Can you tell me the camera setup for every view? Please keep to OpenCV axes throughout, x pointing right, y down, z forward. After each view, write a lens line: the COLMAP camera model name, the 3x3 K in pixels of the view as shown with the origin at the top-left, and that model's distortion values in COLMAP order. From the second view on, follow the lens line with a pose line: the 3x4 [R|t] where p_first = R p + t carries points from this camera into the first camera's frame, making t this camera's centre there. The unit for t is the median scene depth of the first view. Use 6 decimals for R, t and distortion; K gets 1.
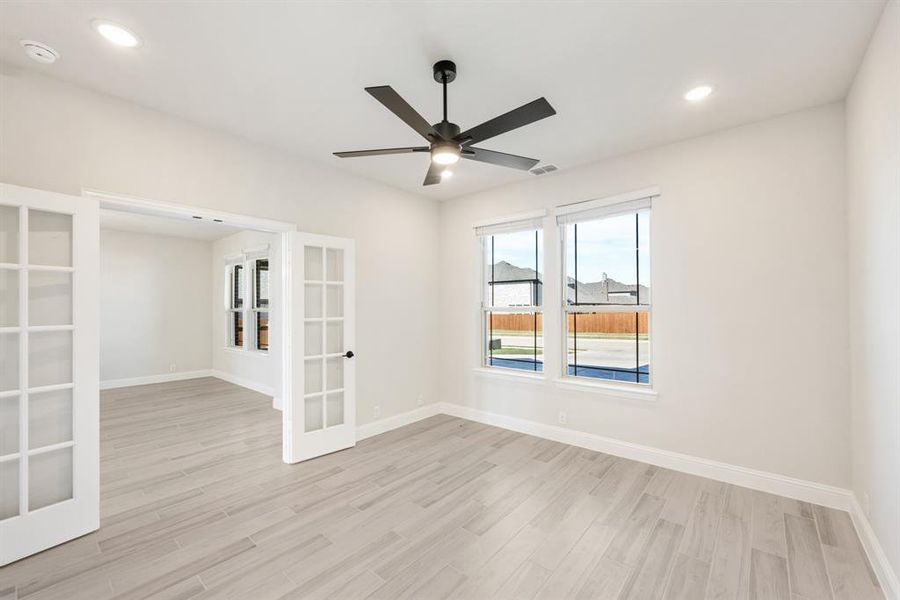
lens RADIAL K [[366.2, 0, 451.6], [0, 366.2, 304.3], [0, 0, 1]] dist [0.003065, 0.000611]
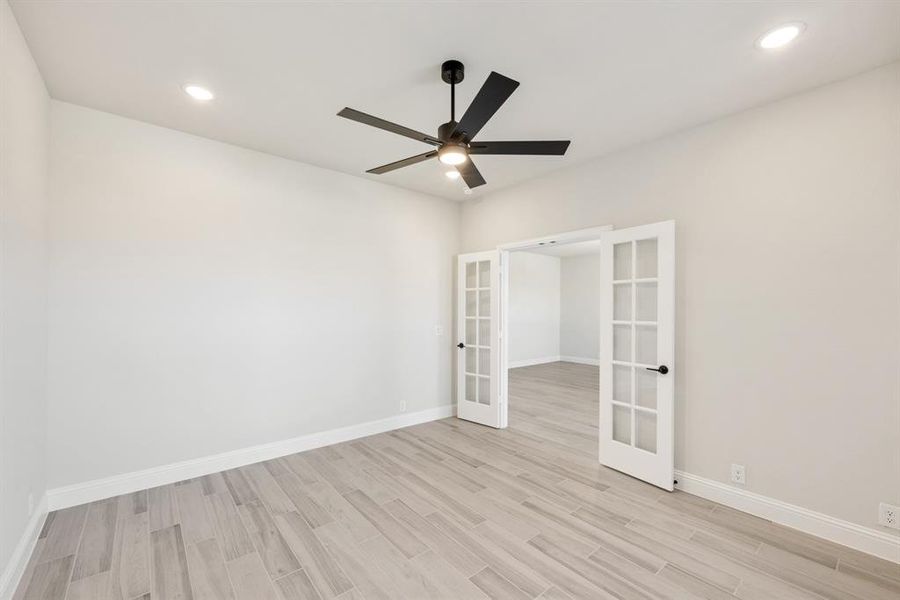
lens RADIAL K [[366.2, 0, 446.1], [0, 366.2, 305.5], [0, 0, 1]] dist [0.003065, 0.000611]
pose [[-0.173972, -0.003969, -0.984743, 0.708981], [0.004750, 0.999977, -0.004869, 0.002454], [0.984739, -0.005524, -0.173950, 0.841326]]
